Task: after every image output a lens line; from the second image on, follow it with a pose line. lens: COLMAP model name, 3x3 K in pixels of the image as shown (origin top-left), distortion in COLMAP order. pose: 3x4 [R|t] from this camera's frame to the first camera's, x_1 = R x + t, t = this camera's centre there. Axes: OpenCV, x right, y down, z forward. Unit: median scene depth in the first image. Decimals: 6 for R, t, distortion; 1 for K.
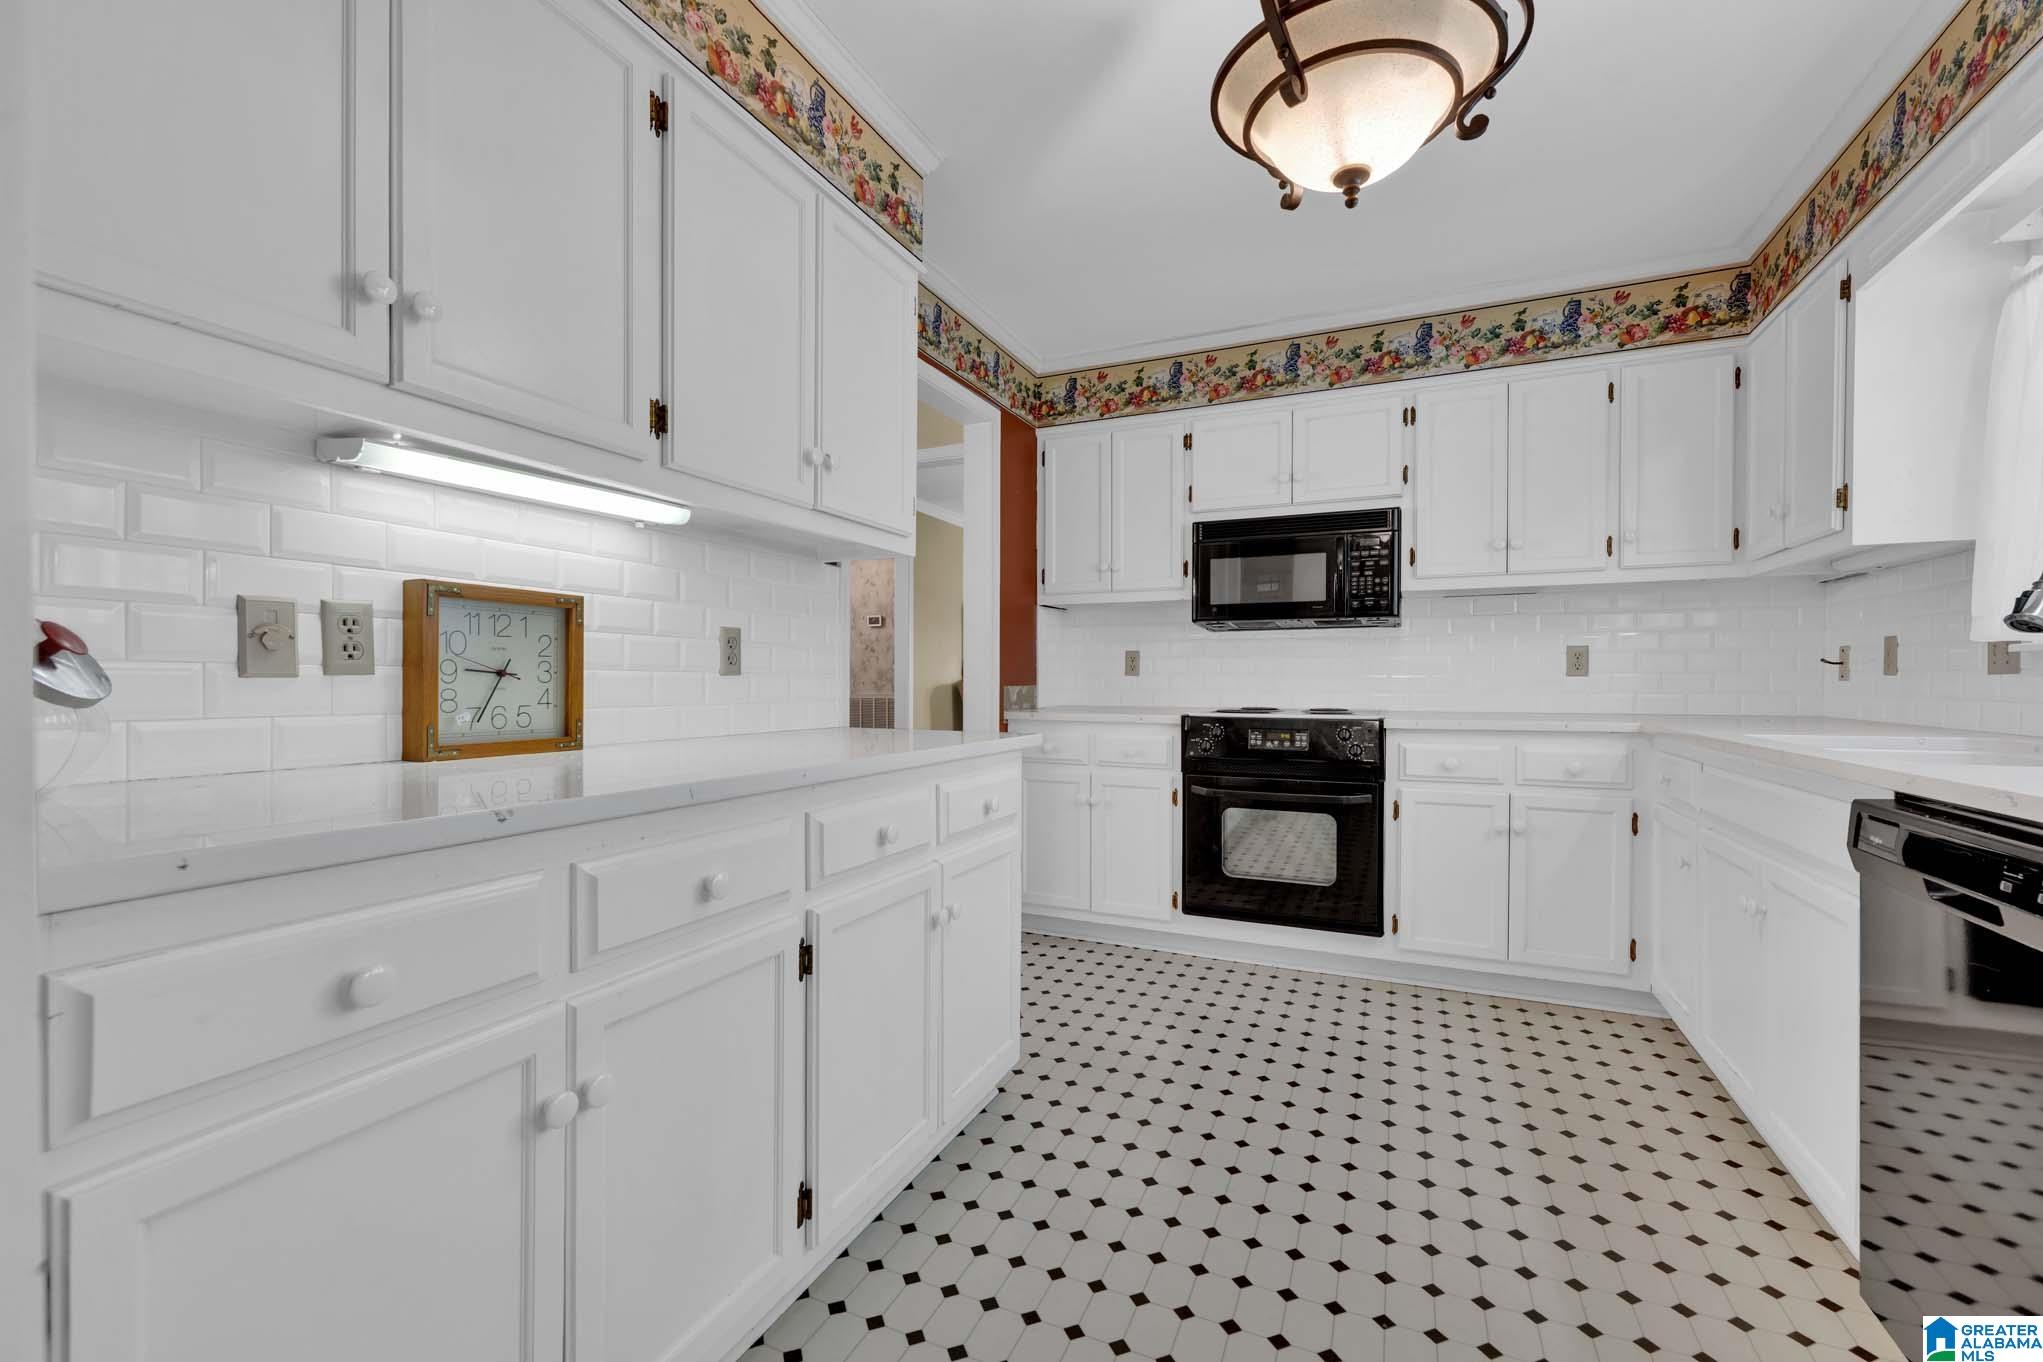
lens RADIAL K [[861.6, 0, 1021.4], [0, 861.6, 688.8], [0, 0, 1]] dist [-0.012009, -0.001359]
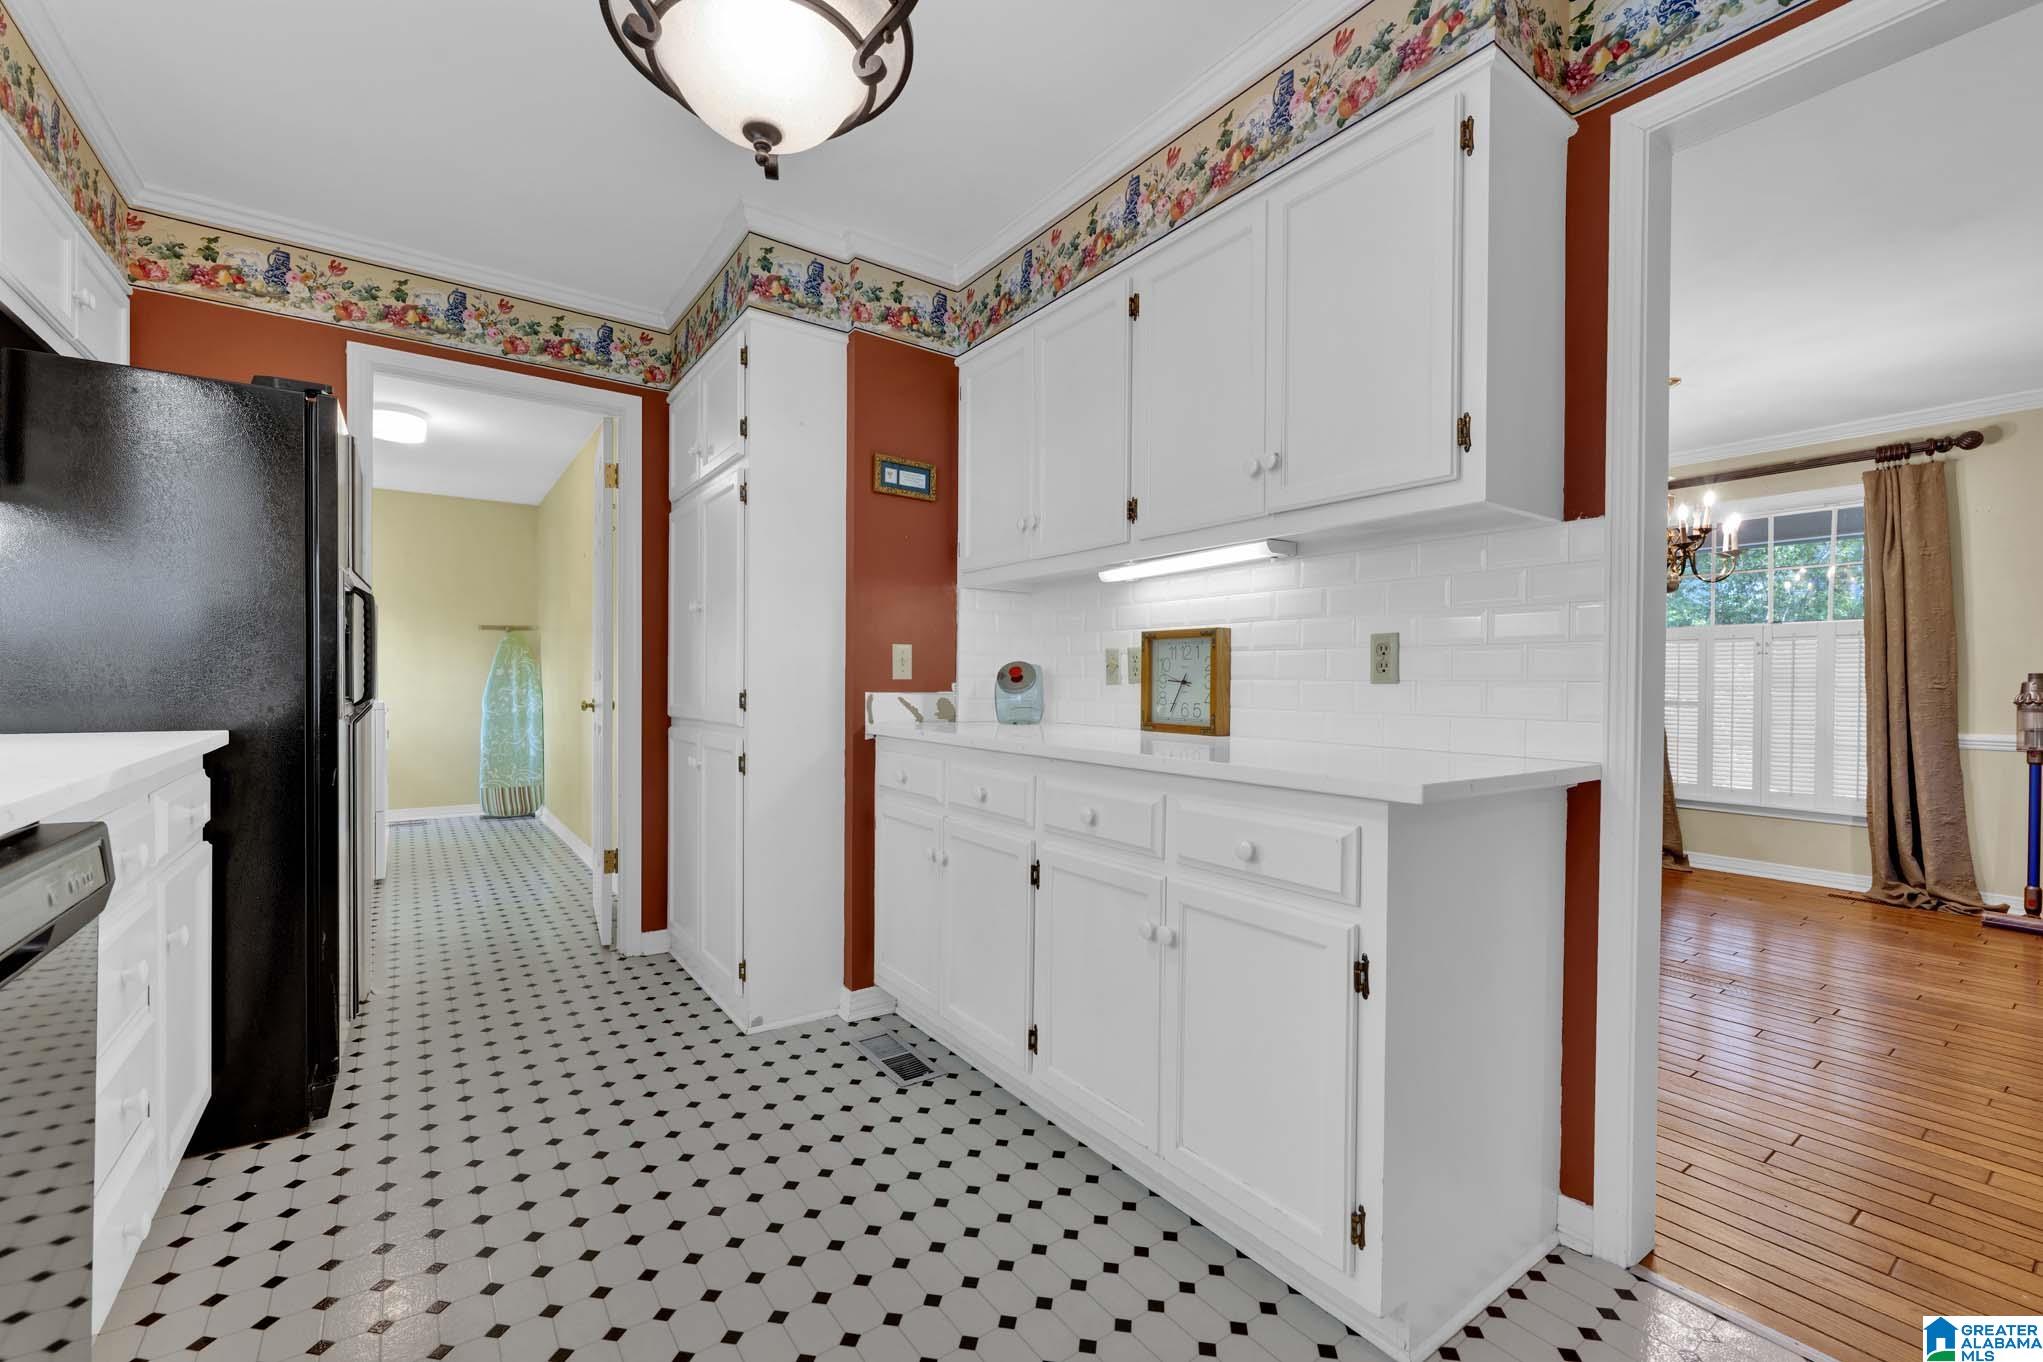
lens RADIAL K [[861.6, 0, 1029.1], [0, 861.6, 681.3], [0, 0, 1]] dist [-0.012009, -0.001359]
pose [[-0.494516, -0.003835, -0.869160, 0.928044], [-0.014686, 0.999884, 0.003944, -0.022380], [0.869044, 0.014715, -0.494515, 1.531107]]
